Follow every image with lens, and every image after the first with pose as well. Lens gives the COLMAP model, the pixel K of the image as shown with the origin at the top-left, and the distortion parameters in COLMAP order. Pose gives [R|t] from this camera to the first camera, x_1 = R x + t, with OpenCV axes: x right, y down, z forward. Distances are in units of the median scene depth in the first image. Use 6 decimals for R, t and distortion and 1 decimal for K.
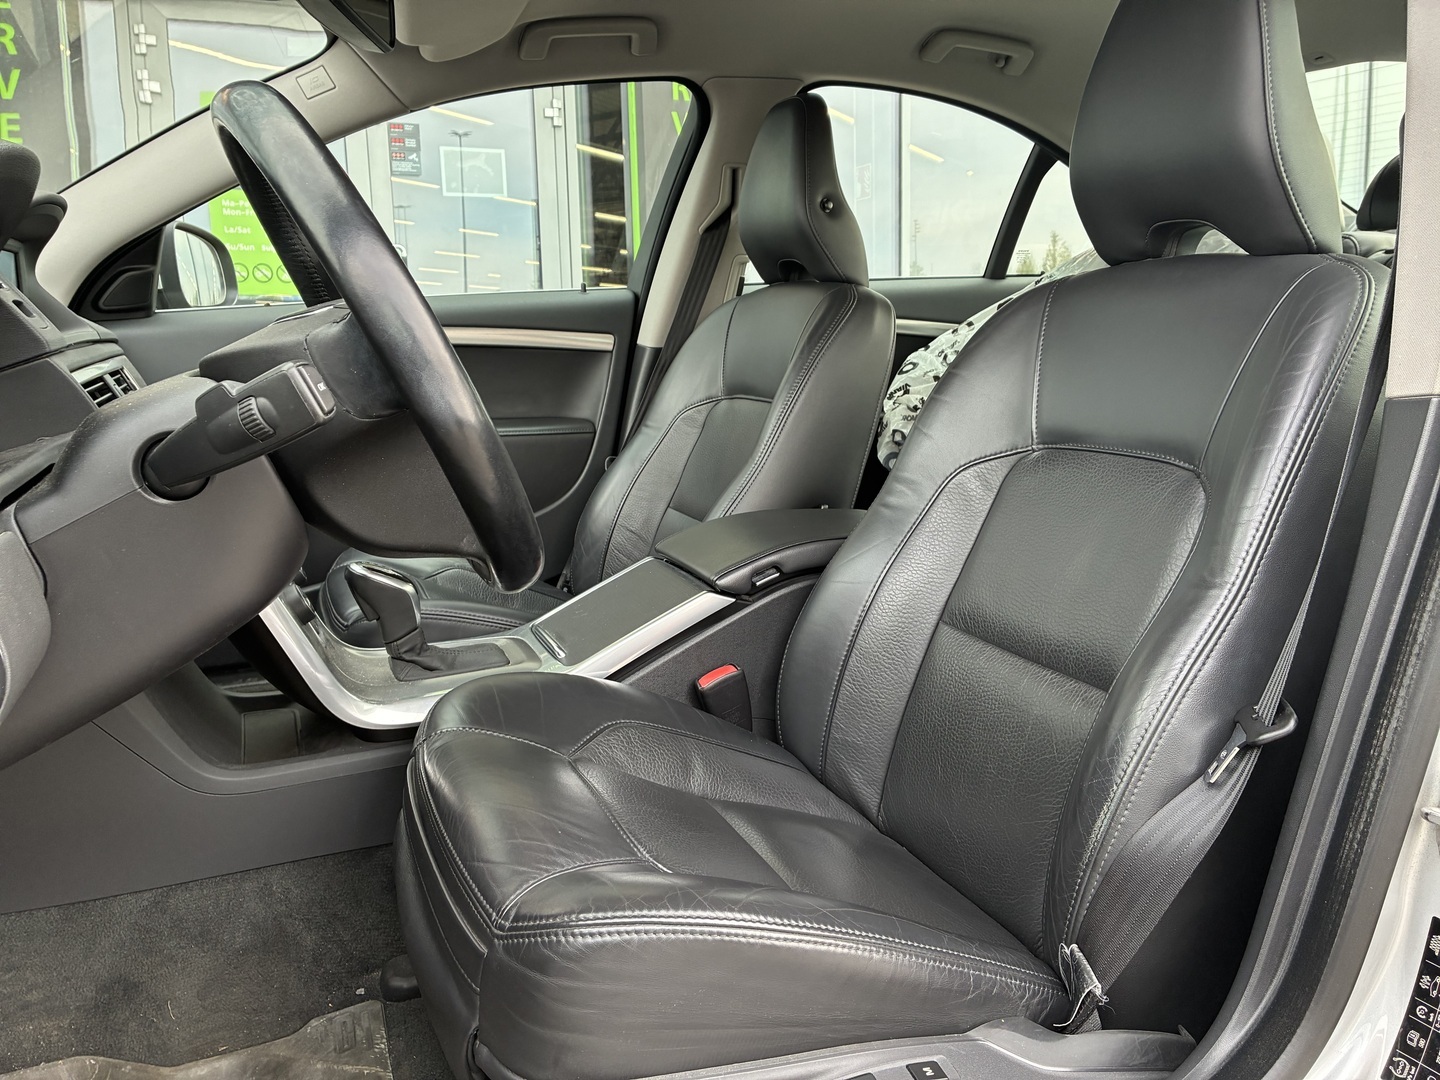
lens RADIAL K [[1103.8, 0, 717.2], [0, 1103.8, 548.8], [0, 0, 1]] dist [0.048393, -0.072290]
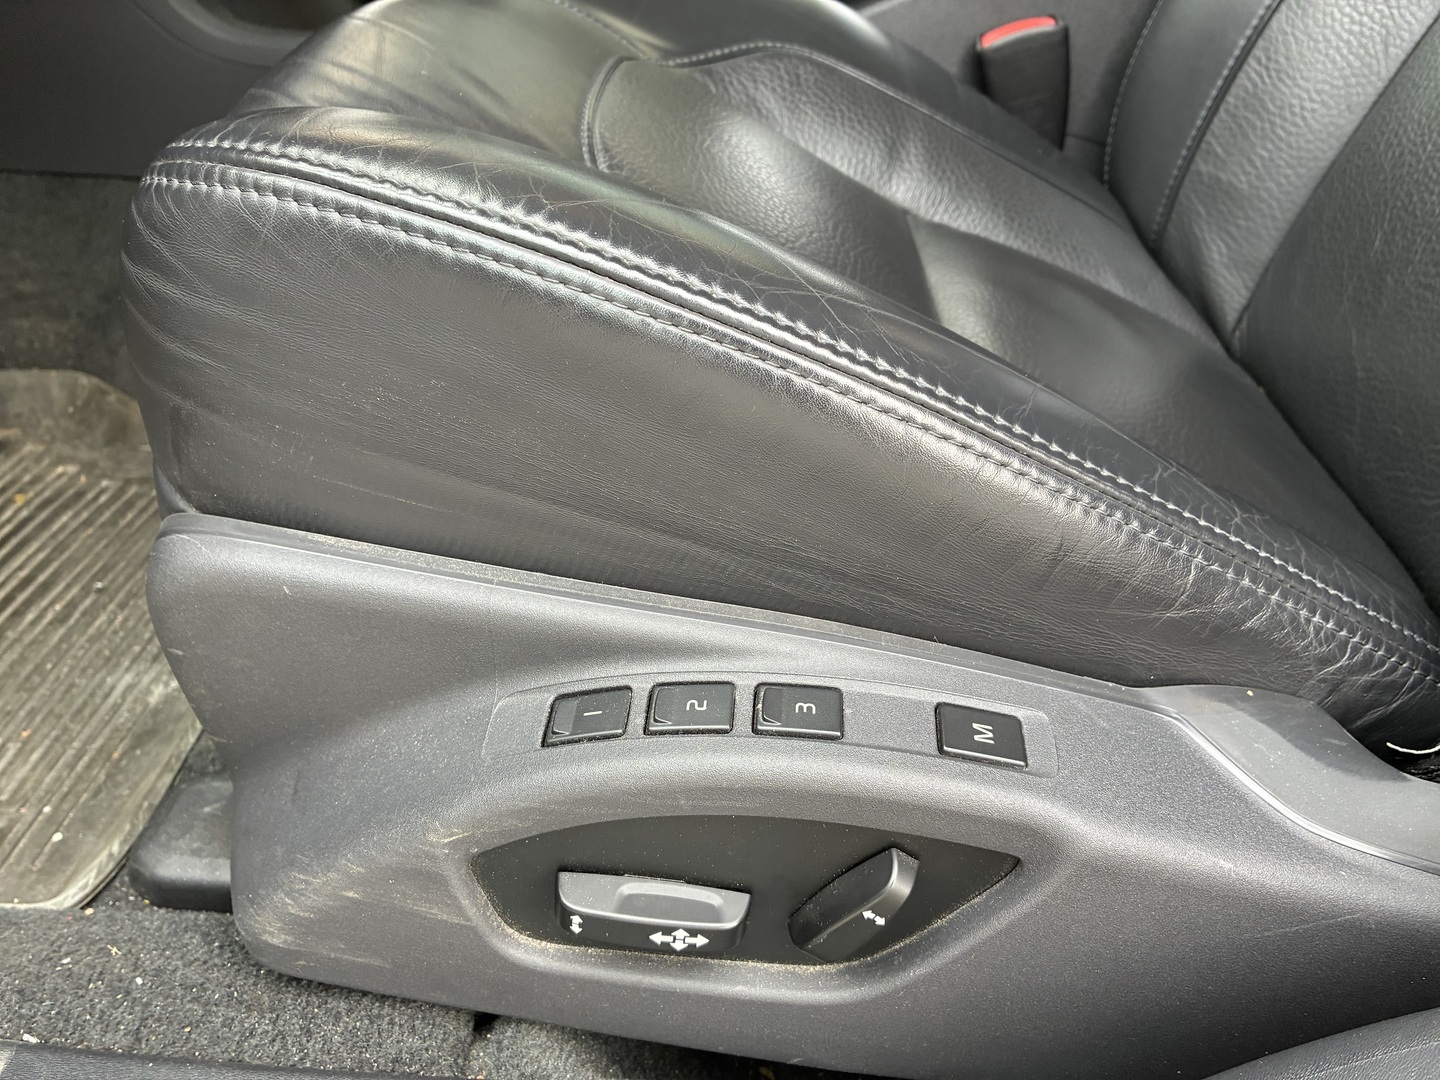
lens RADIAL K [[1103.8, 0, 725.4], [0, 1103.8, 540.8], [0, 0, 1]] dist [0.048393, -0.072290]
pose [[0.897915, 0.277922, -0.341334, 0.146517], [-0.135911, 0.912622, 0.385550, 0.170950], [0.418662, -0.299800, 0.857229, 0.413992]]
